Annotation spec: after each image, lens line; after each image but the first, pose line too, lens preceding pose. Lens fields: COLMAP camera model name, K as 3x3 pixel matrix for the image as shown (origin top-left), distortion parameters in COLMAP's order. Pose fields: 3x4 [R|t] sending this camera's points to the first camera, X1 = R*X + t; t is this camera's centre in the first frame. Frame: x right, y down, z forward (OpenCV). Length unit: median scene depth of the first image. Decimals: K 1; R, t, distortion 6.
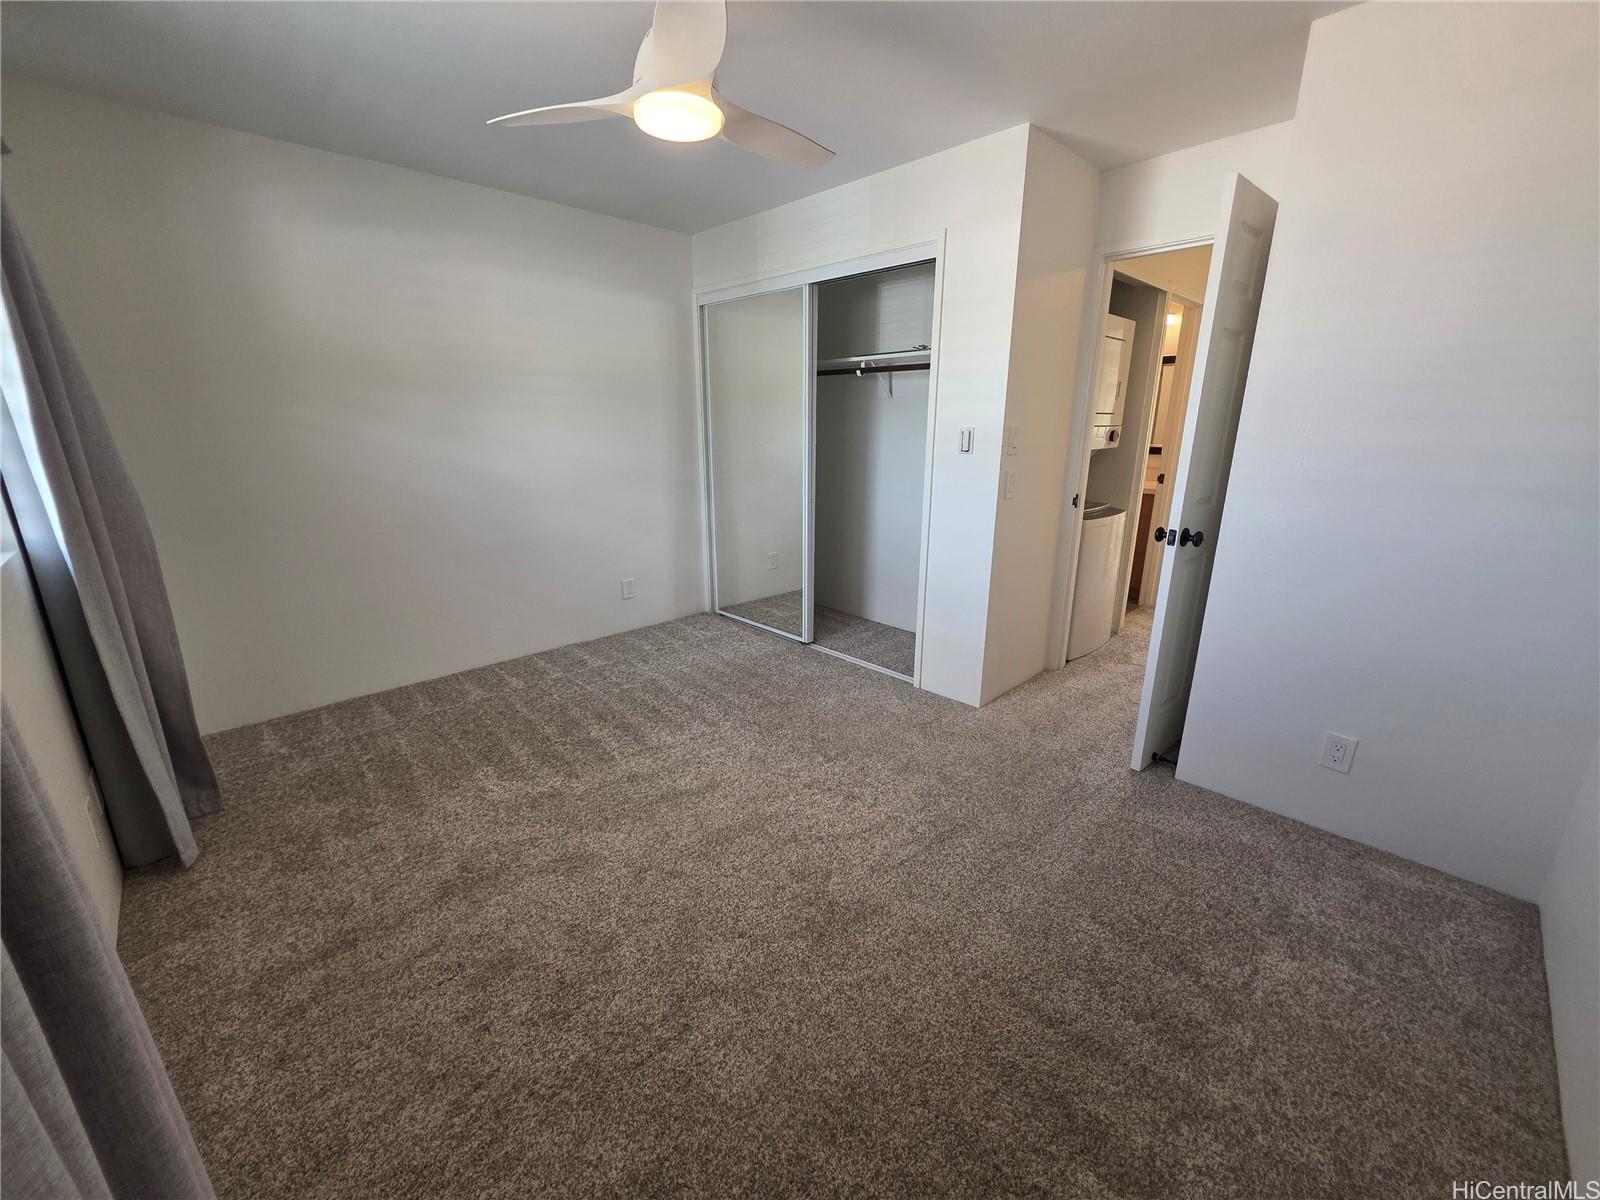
lens RADIAL K [[644.2, 0, 808.9], [0, 644.2, 597.6], [0, 0, 1]] dist [0.000355, 0.000356]
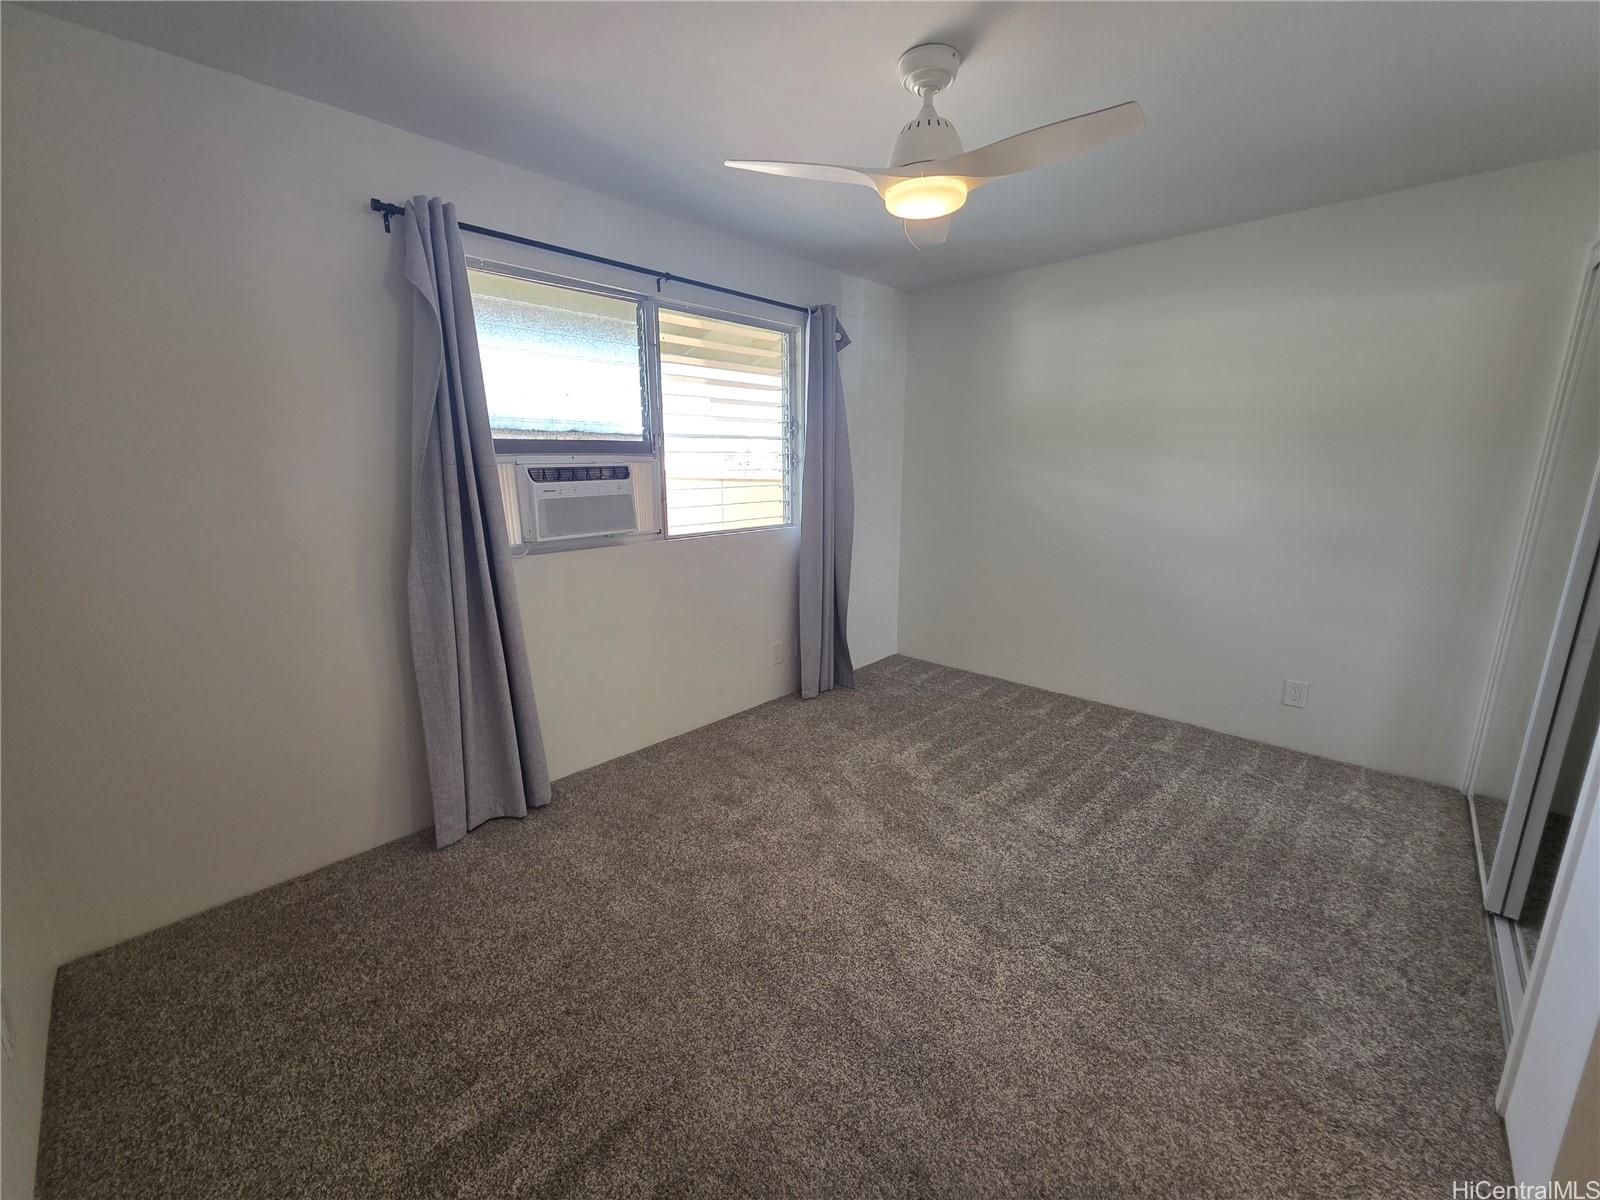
lens RADIAL K [[644.2, 0, 808.9], [0, 644.2, 597.6], [0, 0, 1]] dist [0.000355, 0.000356]
pose [[0.037199, 0.206062, -0.977832, 0.575824], [-0.265693, 0.945329, 0.189105, -0.157813], [0.963340, 0.252768, 0.089914, 0.518415]]
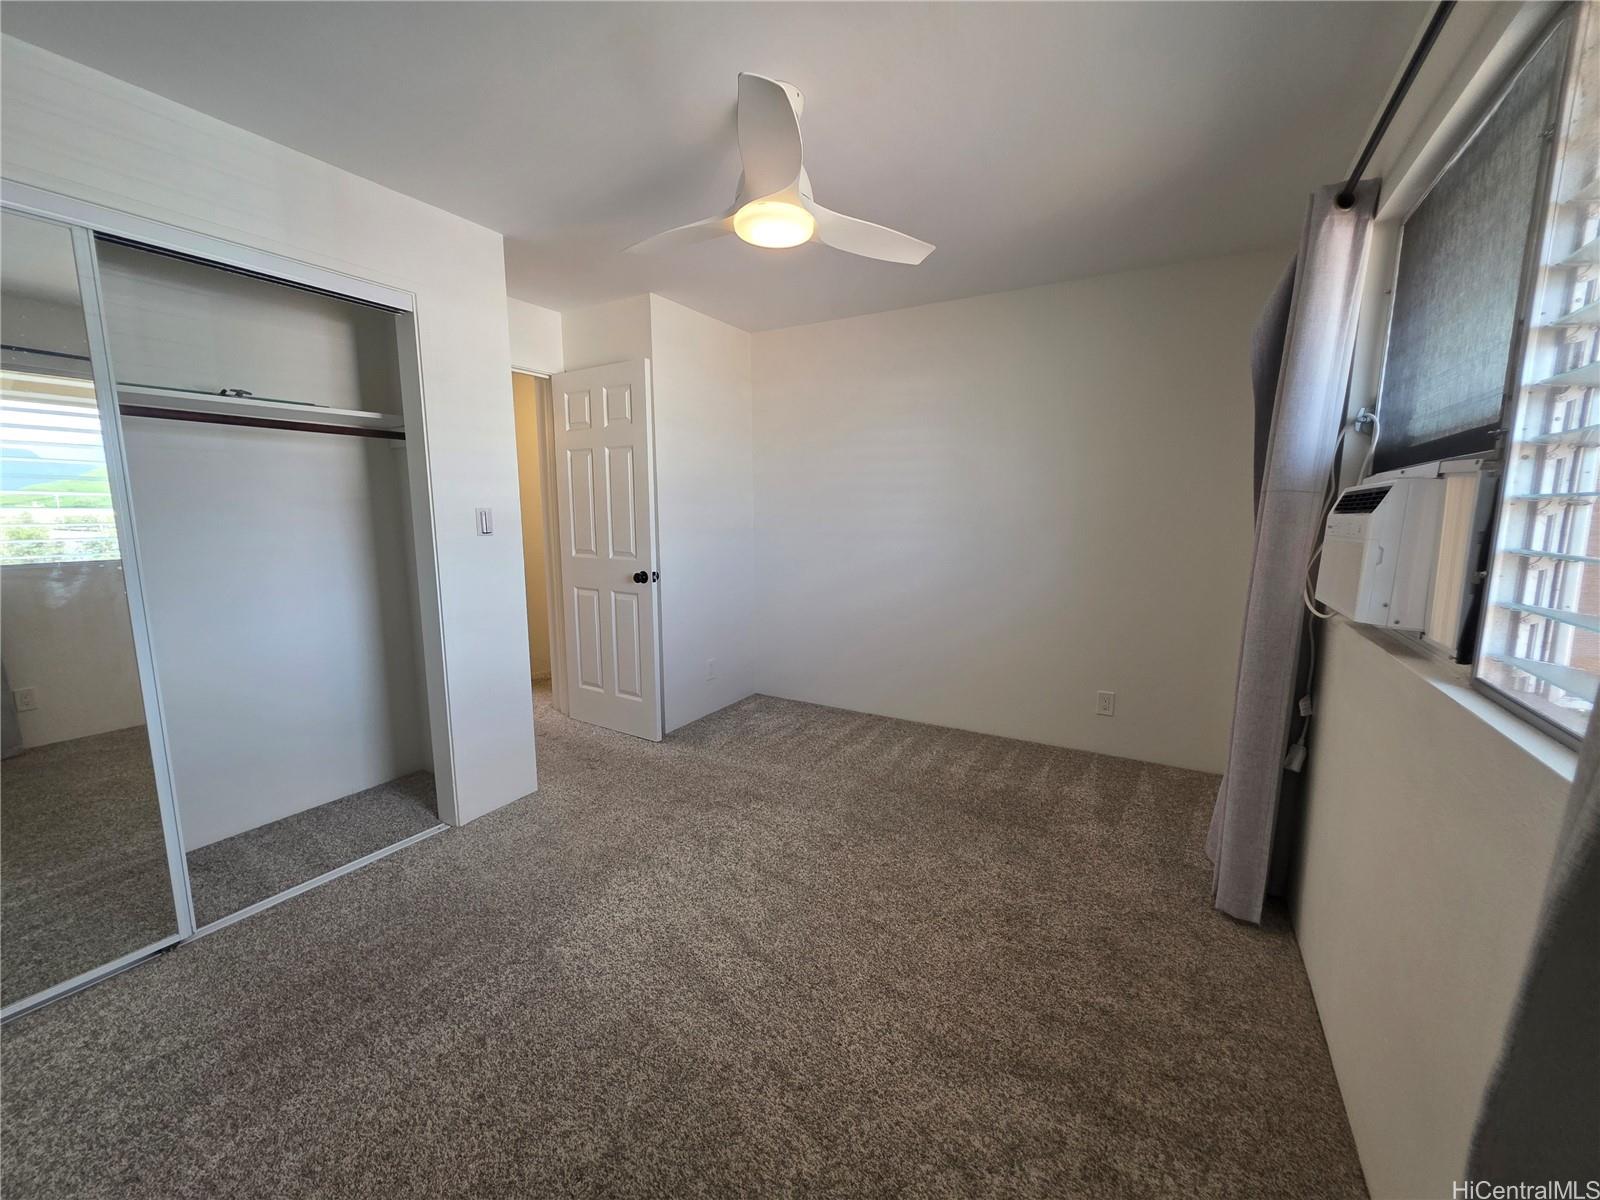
lens RADIAL K [[644.2, 0, 808.9], [0, 644.2, 597.6], [0, 0, 1]] dist [0.000355, 0.000356]
pose [[-0.278195, -0.138504, 0.950486, -0.782447], [0.262570, 0.940893, 0.213956, -0.216556], [-0.923940, 0.309091, -0.225385, 0.809185]]
